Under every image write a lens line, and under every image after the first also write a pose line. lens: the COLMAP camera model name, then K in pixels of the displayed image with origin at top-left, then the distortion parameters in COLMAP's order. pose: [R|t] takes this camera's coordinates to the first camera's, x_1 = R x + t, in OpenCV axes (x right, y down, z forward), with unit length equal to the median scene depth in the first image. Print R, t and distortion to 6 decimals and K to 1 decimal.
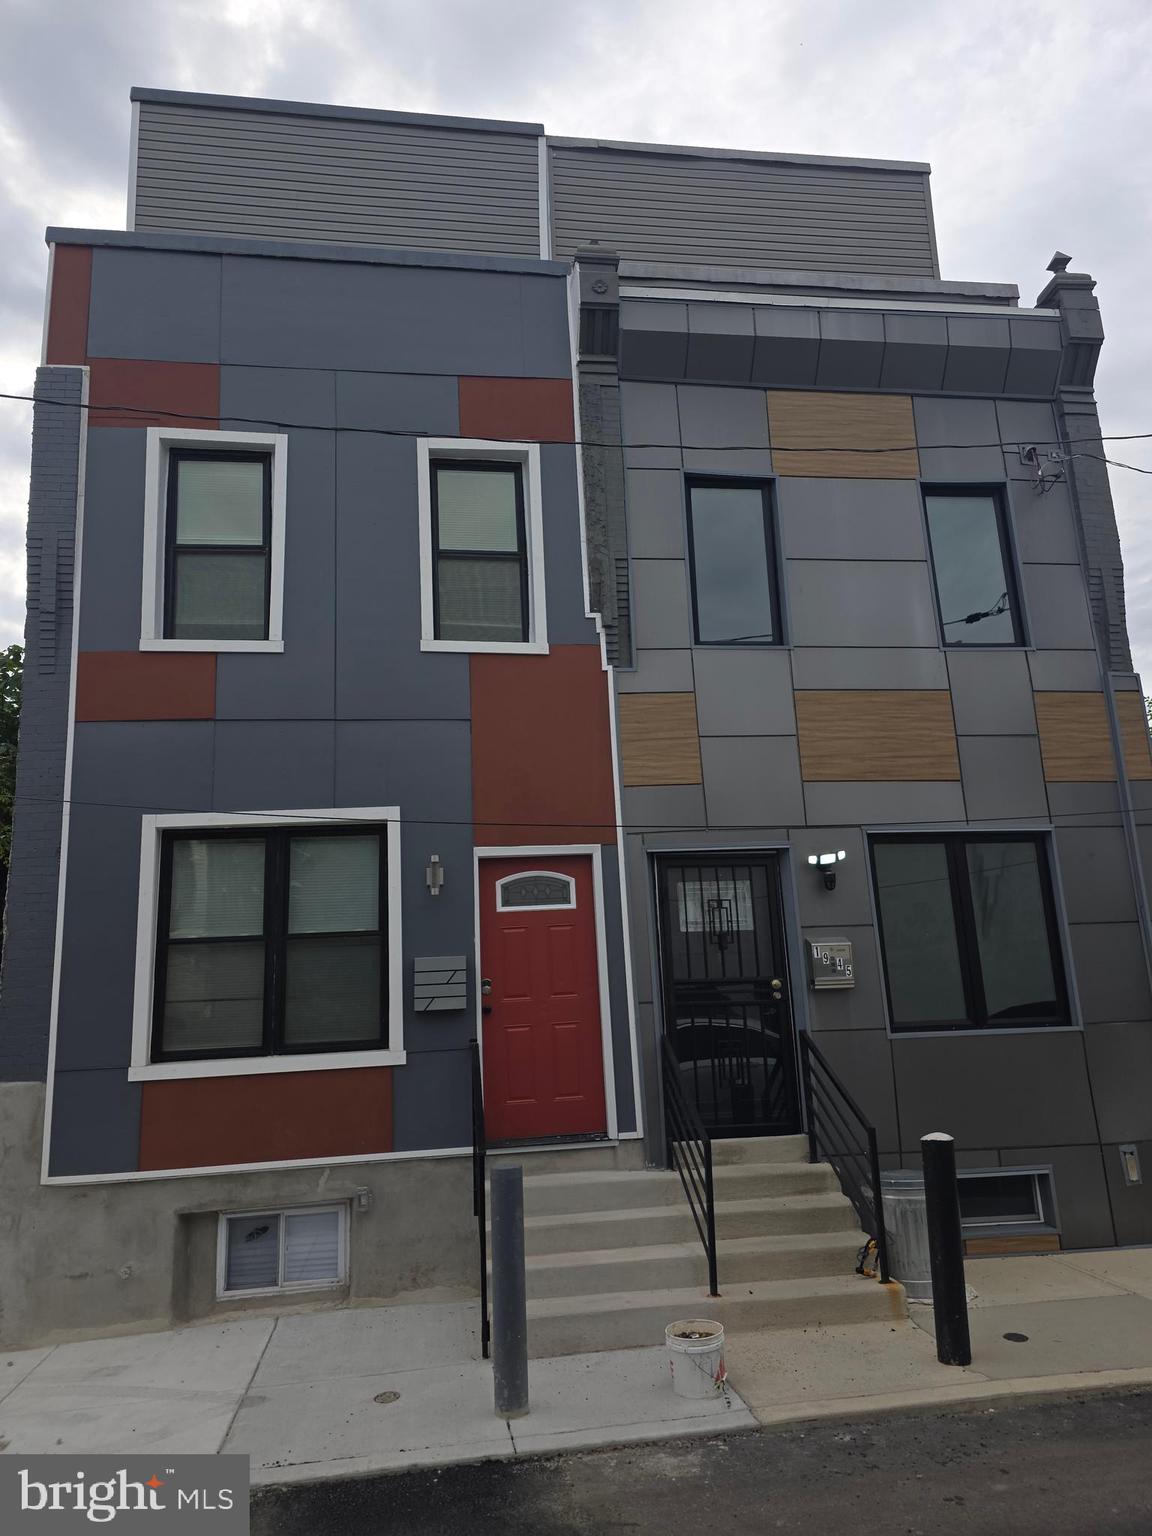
lens RADIAL K [[1022.7, 0, 580.3], [0, 1022.7, 780.1], [0, 0, 1]] dist [0.105102, -0.115908]
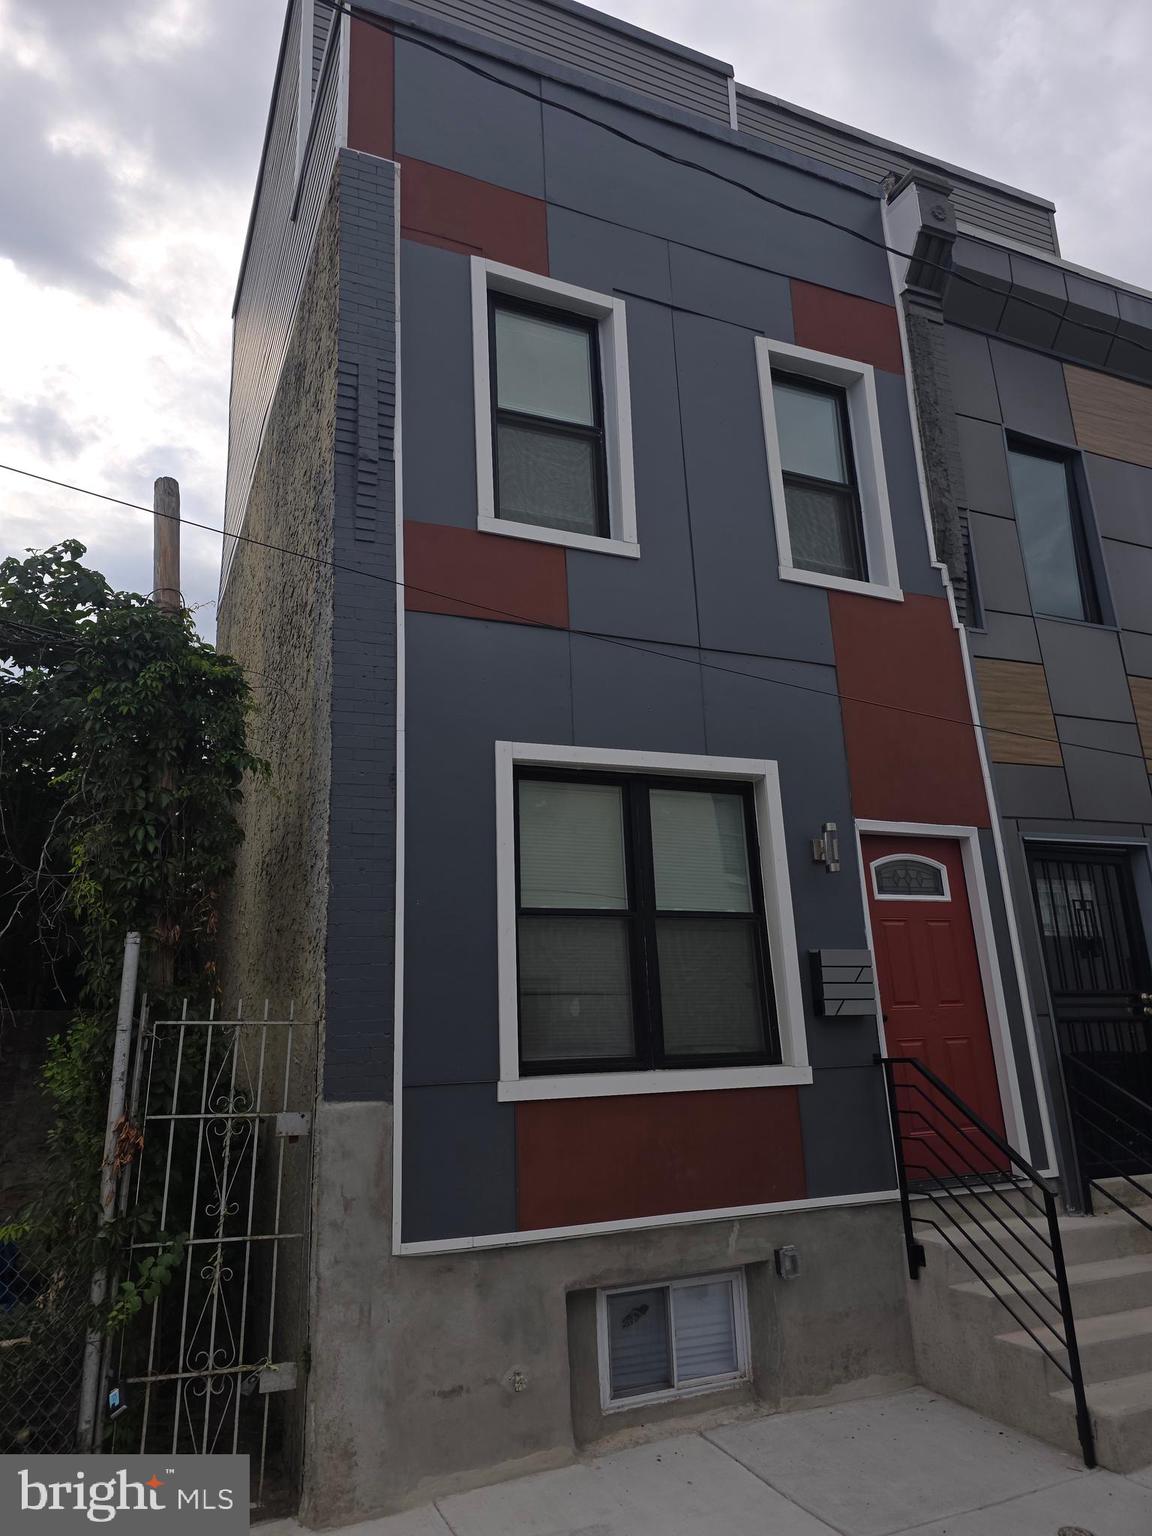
lens RADIAL K [[1041.3, 0, 576.0], [0, 1041.3, 768.0], [0, 0, 1]] dist [0.075226, -0.074313]
pose [[0.962262, 0.077292, 0.260916, -0.548548], [-0.058883, 0.995239, -0.077660, 0.105530], [-0.265677, 0.059366, 0.962233, 0.259191]]
